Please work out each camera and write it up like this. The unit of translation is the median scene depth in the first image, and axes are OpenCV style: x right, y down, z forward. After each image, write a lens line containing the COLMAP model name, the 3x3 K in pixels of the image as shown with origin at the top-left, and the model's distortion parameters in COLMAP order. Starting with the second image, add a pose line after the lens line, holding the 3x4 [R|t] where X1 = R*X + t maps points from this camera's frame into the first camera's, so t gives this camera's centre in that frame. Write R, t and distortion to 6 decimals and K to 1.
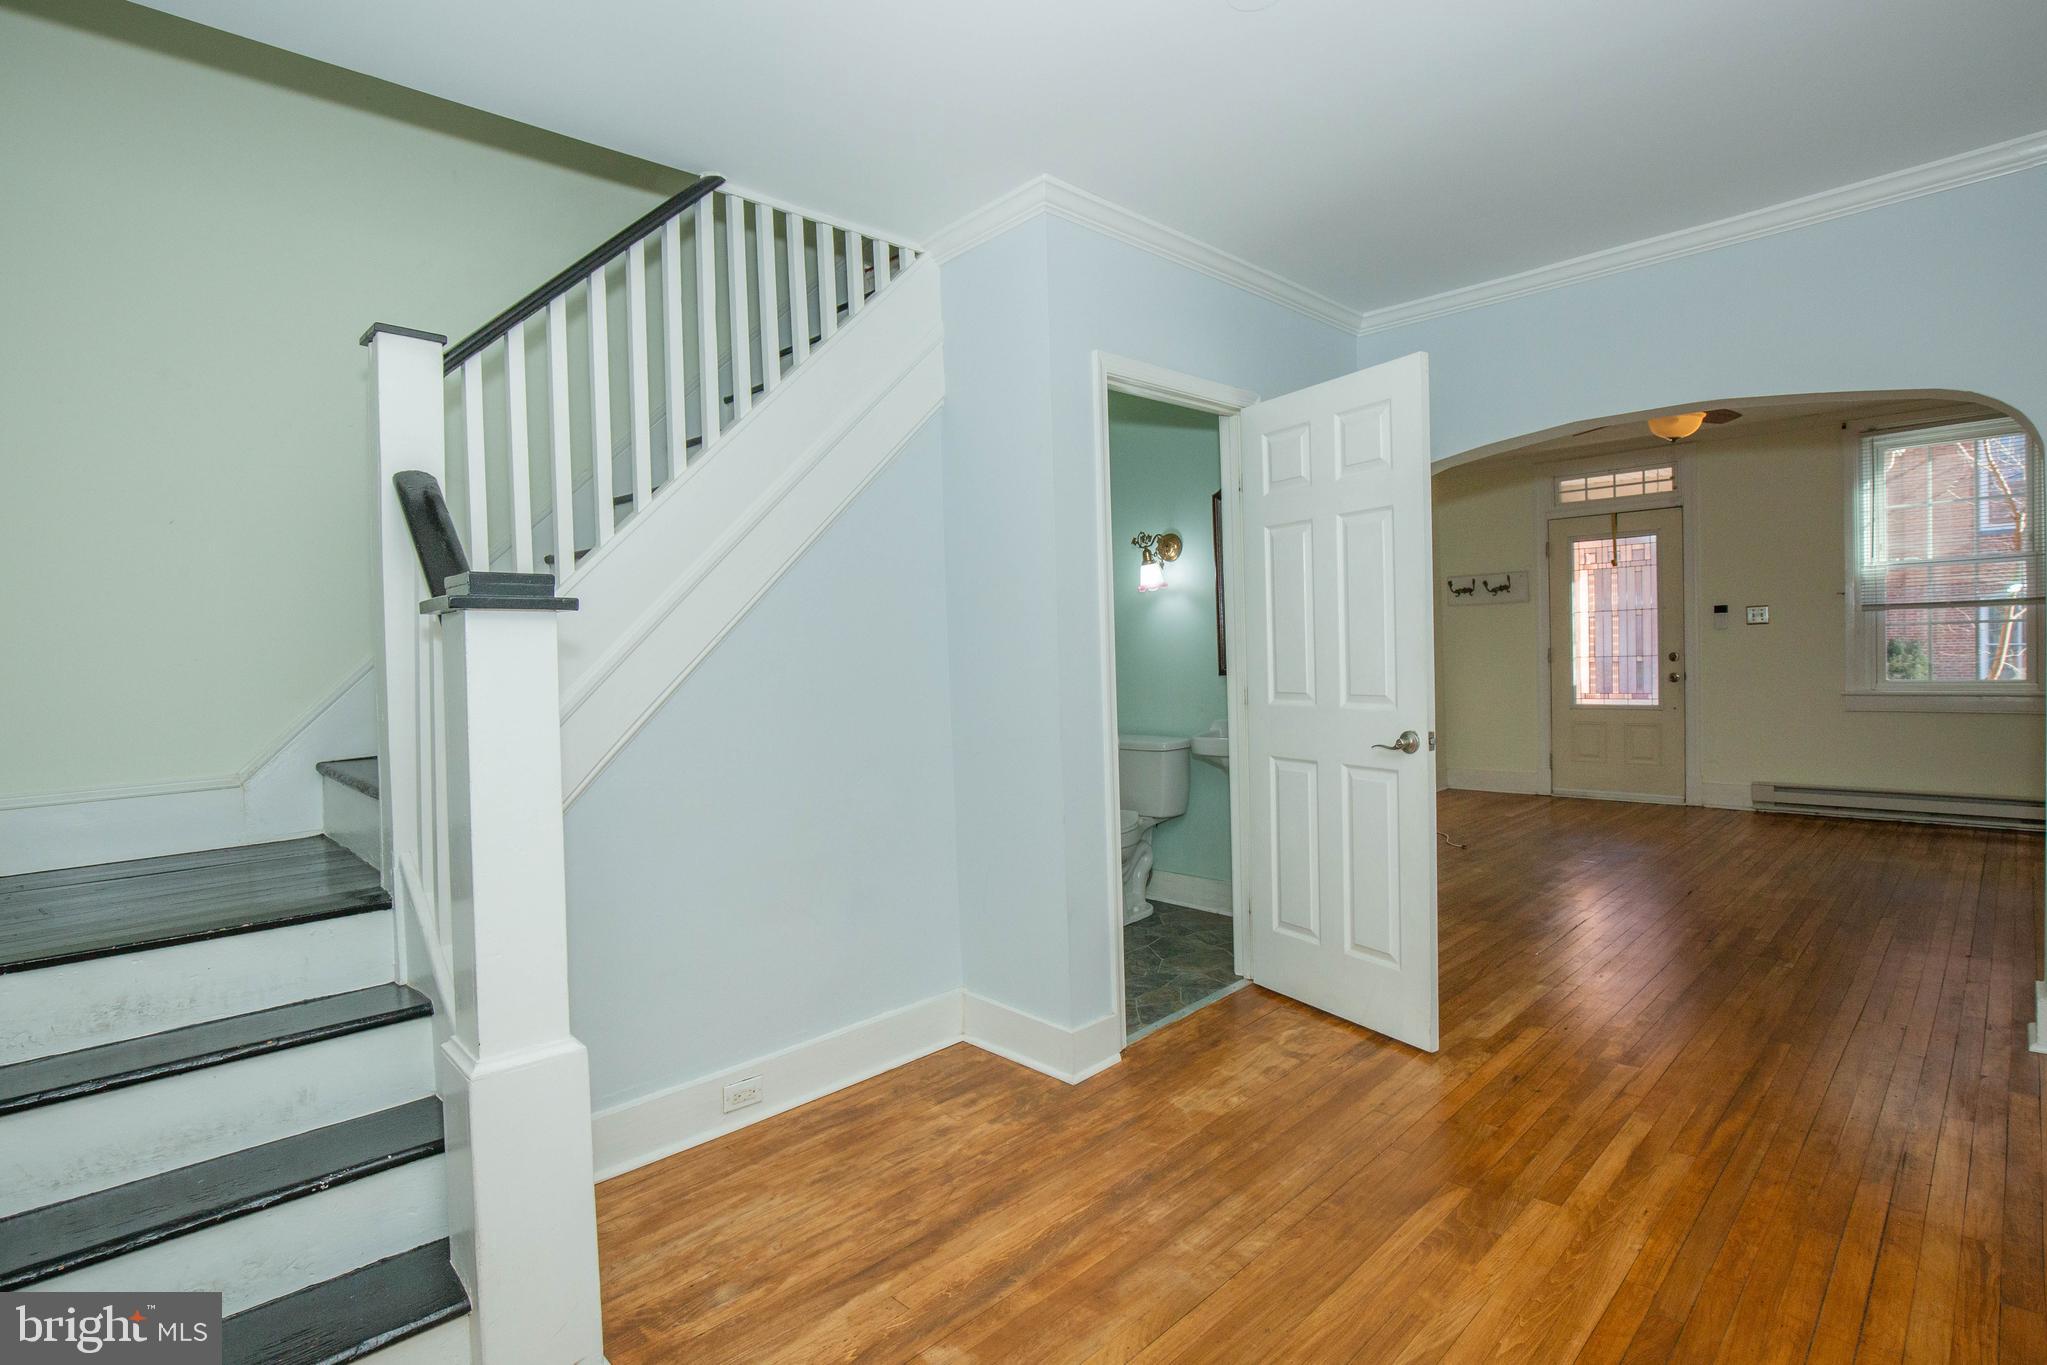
lens RADIAL K [[972.7, 0, 1034.3], [0, 972.7, 675.1], [0, 0, 1]] dist [-0.038465, 0.007854]
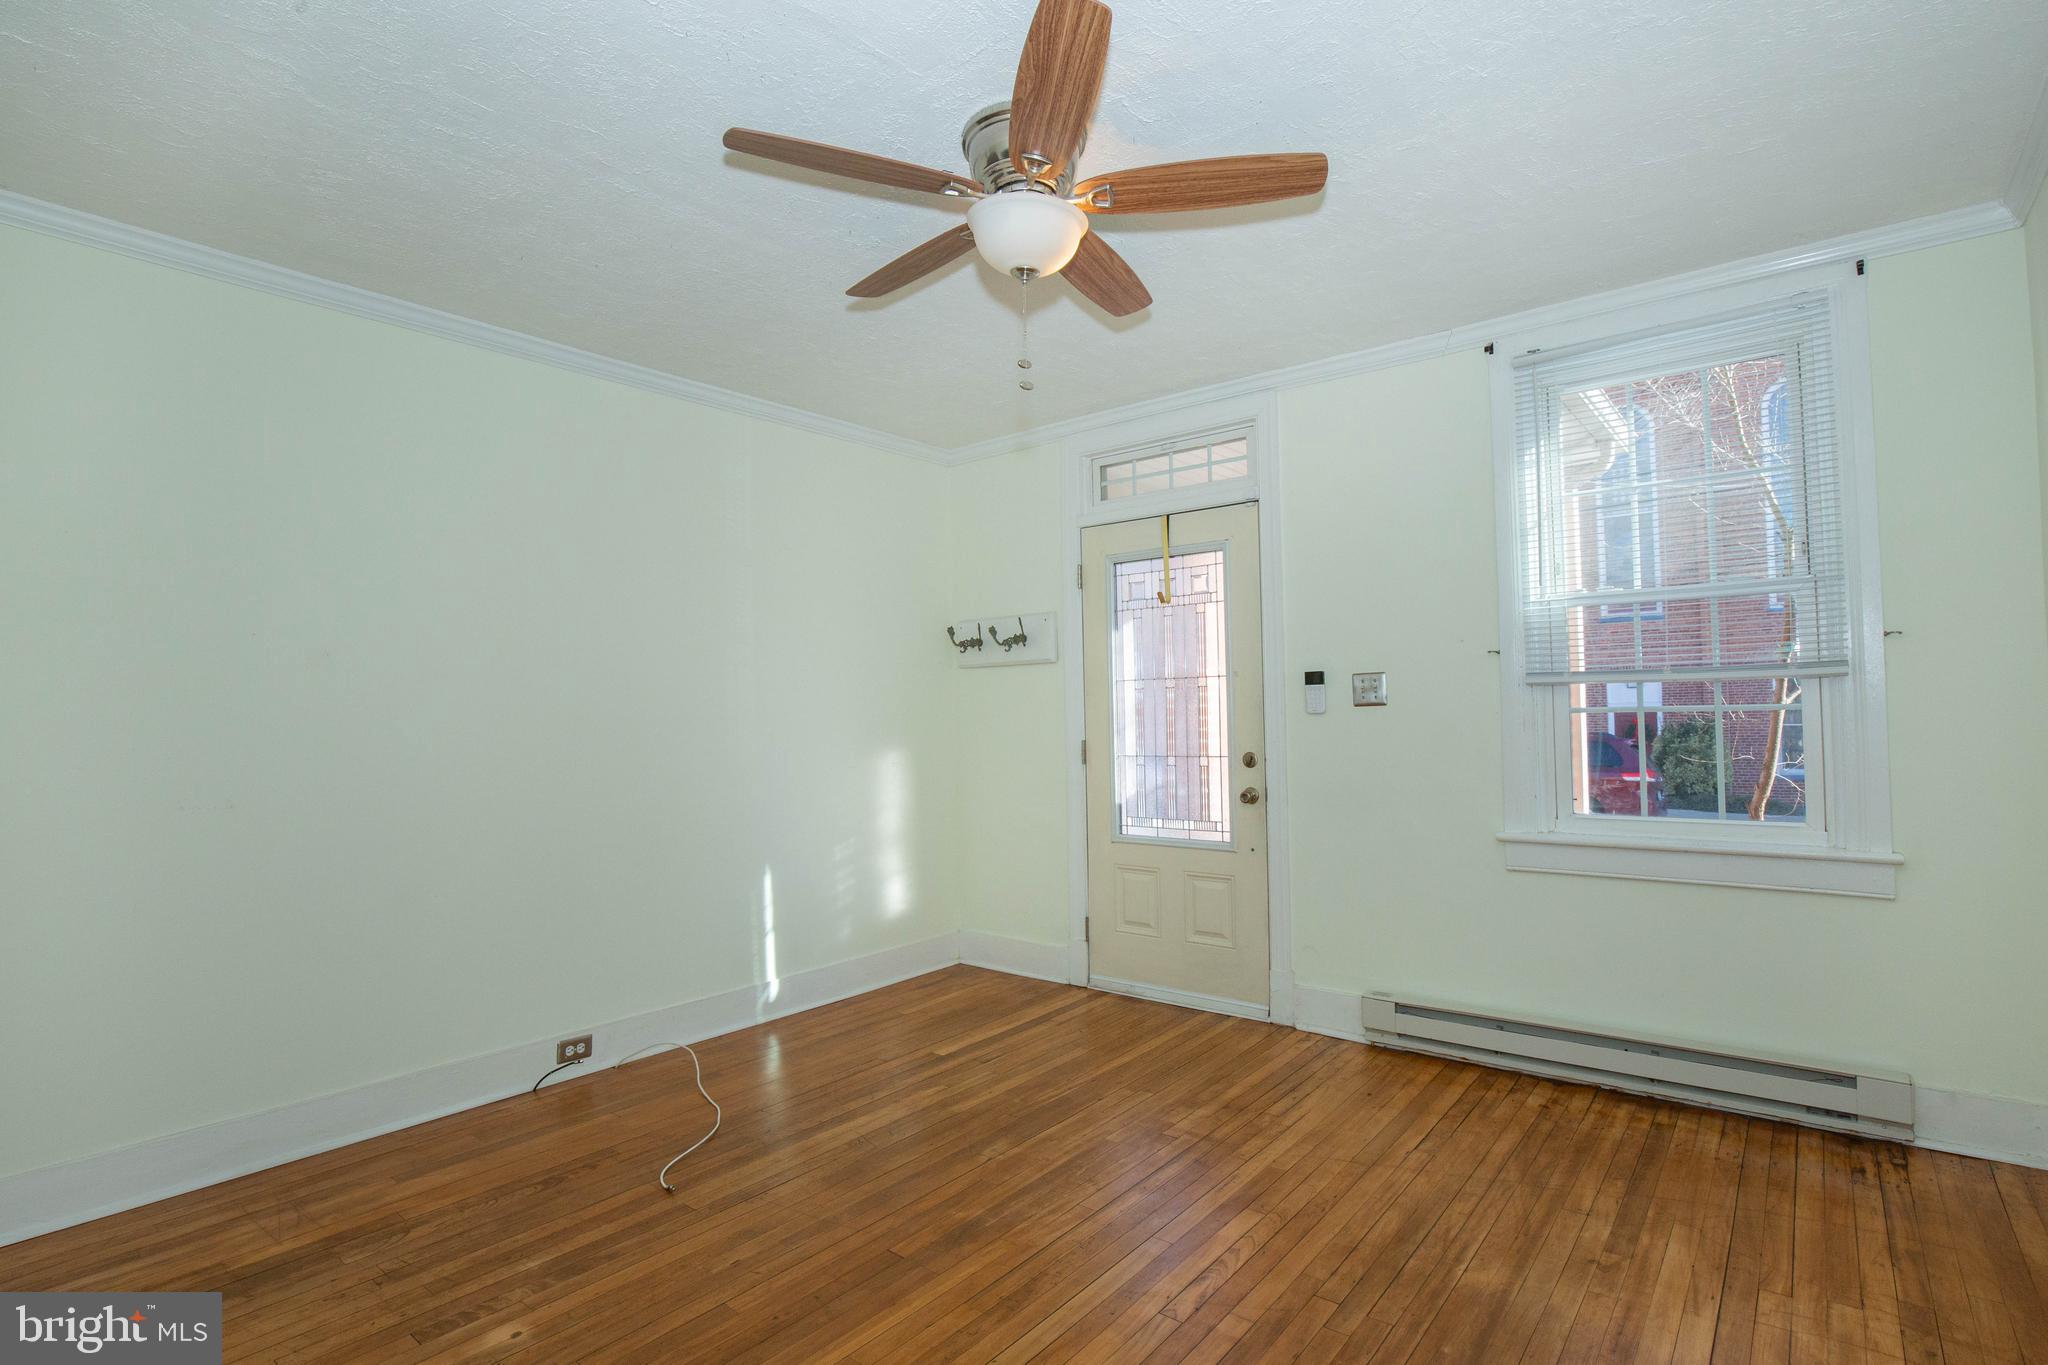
lens RADIAL K [[973.2, 0, 1030.2], [0, 973.2, 671.2], [0, 0, 1]] dist [-0.038465, 0.007854]
pose [[0.993212, 0.018310, 0.114867, 0.583204], [-0.010153, 0.997410, -0.071200, -0.036586], [-0.115873, 0.069551, 0.990826, 0.539175]]
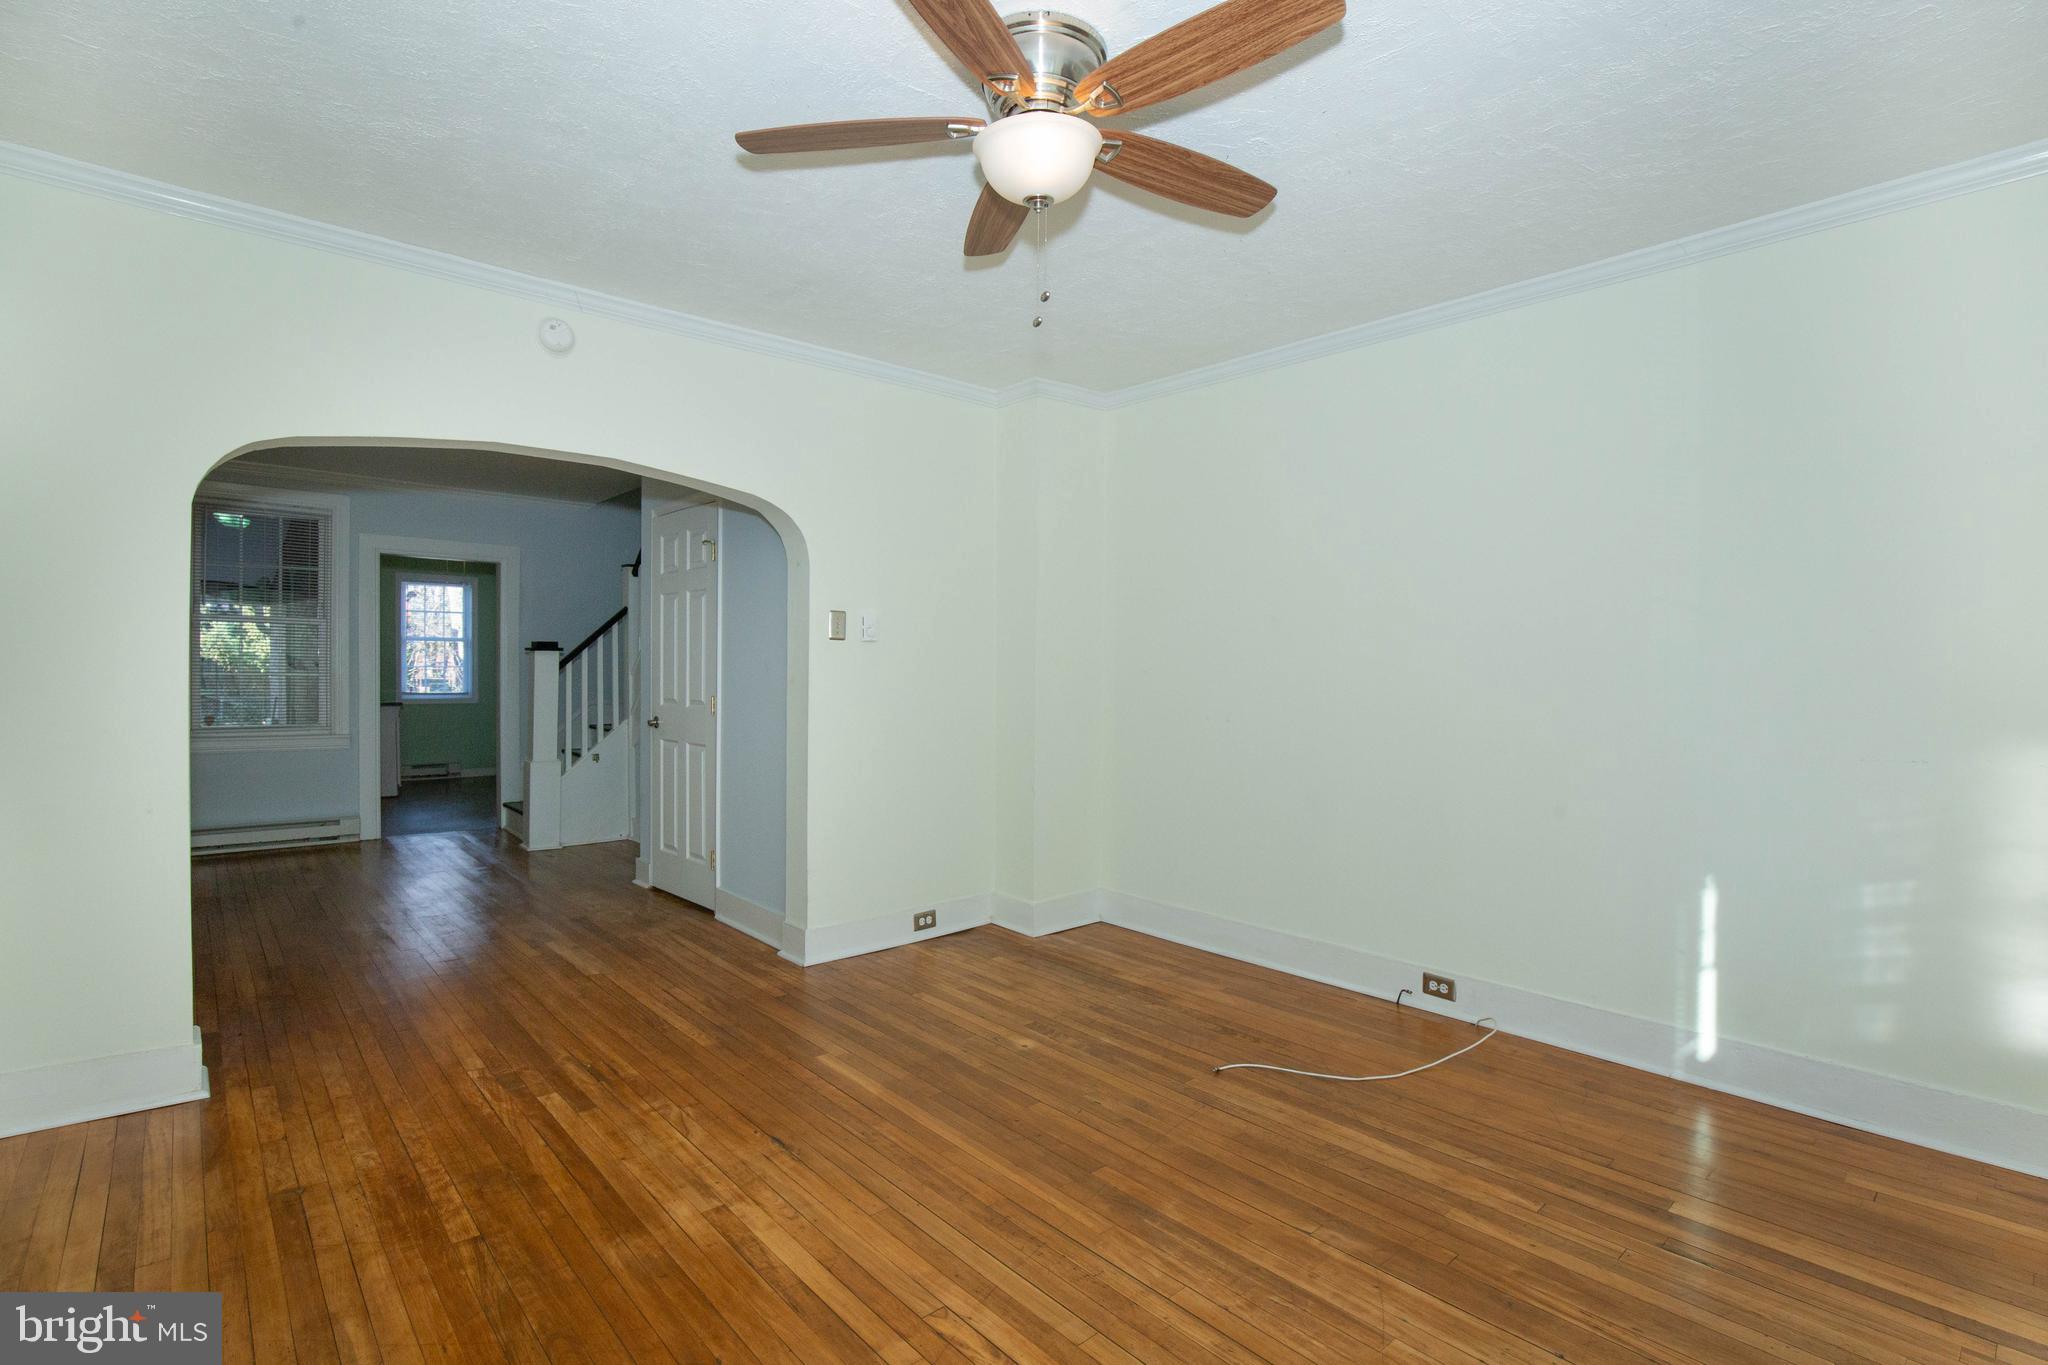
lens RADIAL K [[973.2, 0, 1035.5], [0, 973.2, 675.5], [0, 0, 1]] dist [-0.038465, 0.007854]
pose [[-0.032824, 0.042367, -0.998563, 2.145169], [-0.032869, 0.998515, 0.043445, -0.127812], [0.998921, 0.034248, -0.031383, 2.027394]]
